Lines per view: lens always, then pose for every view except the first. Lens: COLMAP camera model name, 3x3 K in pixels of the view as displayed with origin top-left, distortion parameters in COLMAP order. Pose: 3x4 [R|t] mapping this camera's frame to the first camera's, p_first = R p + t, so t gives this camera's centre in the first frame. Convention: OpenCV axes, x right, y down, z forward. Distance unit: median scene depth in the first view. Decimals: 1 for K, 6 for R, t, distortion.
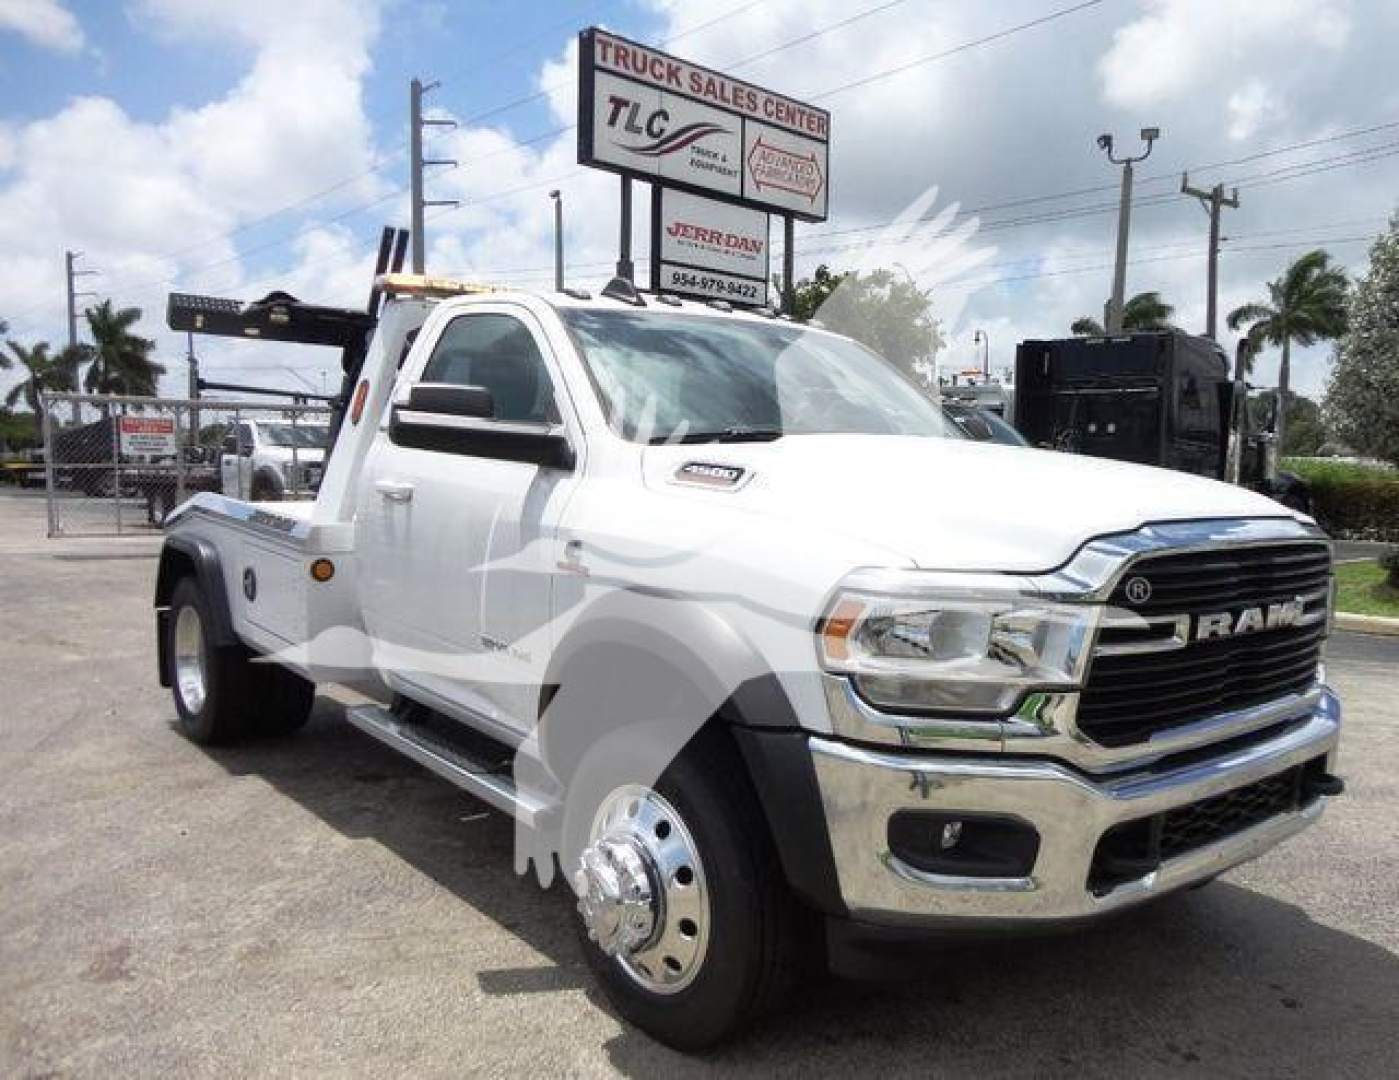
lens RADIAL K [[1127.2, 0, 803.5], [0, 1127.2, 606.2], [0, 0, 1]] dist [-0.007177, -0.011625]
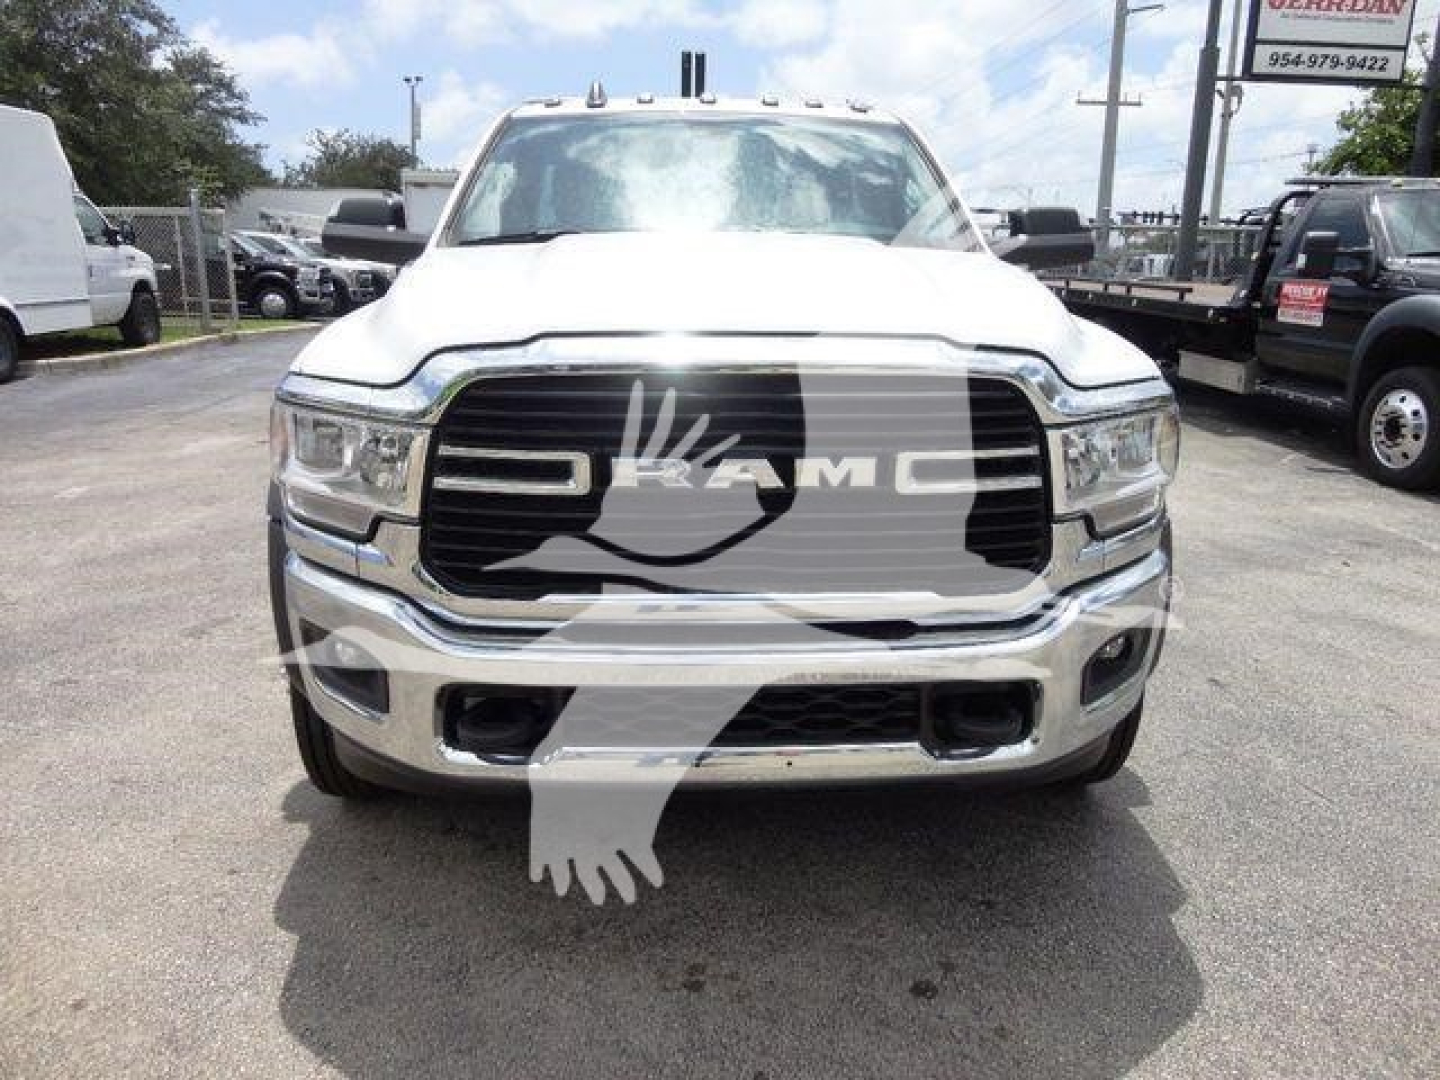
lens RADIAL K [[1051.9, 0, 718.1], [0, 1051.9, 543.5], [0, 0, 1]] dist [-0.019353, 0.002087]
pose [[0.759032, 0.150258, -0.633476, 0.132573], [-0.071669, 0.986374, 0.148089, -0.006142], [0.647096, -0.067004, 0.759459, 0.071389]]
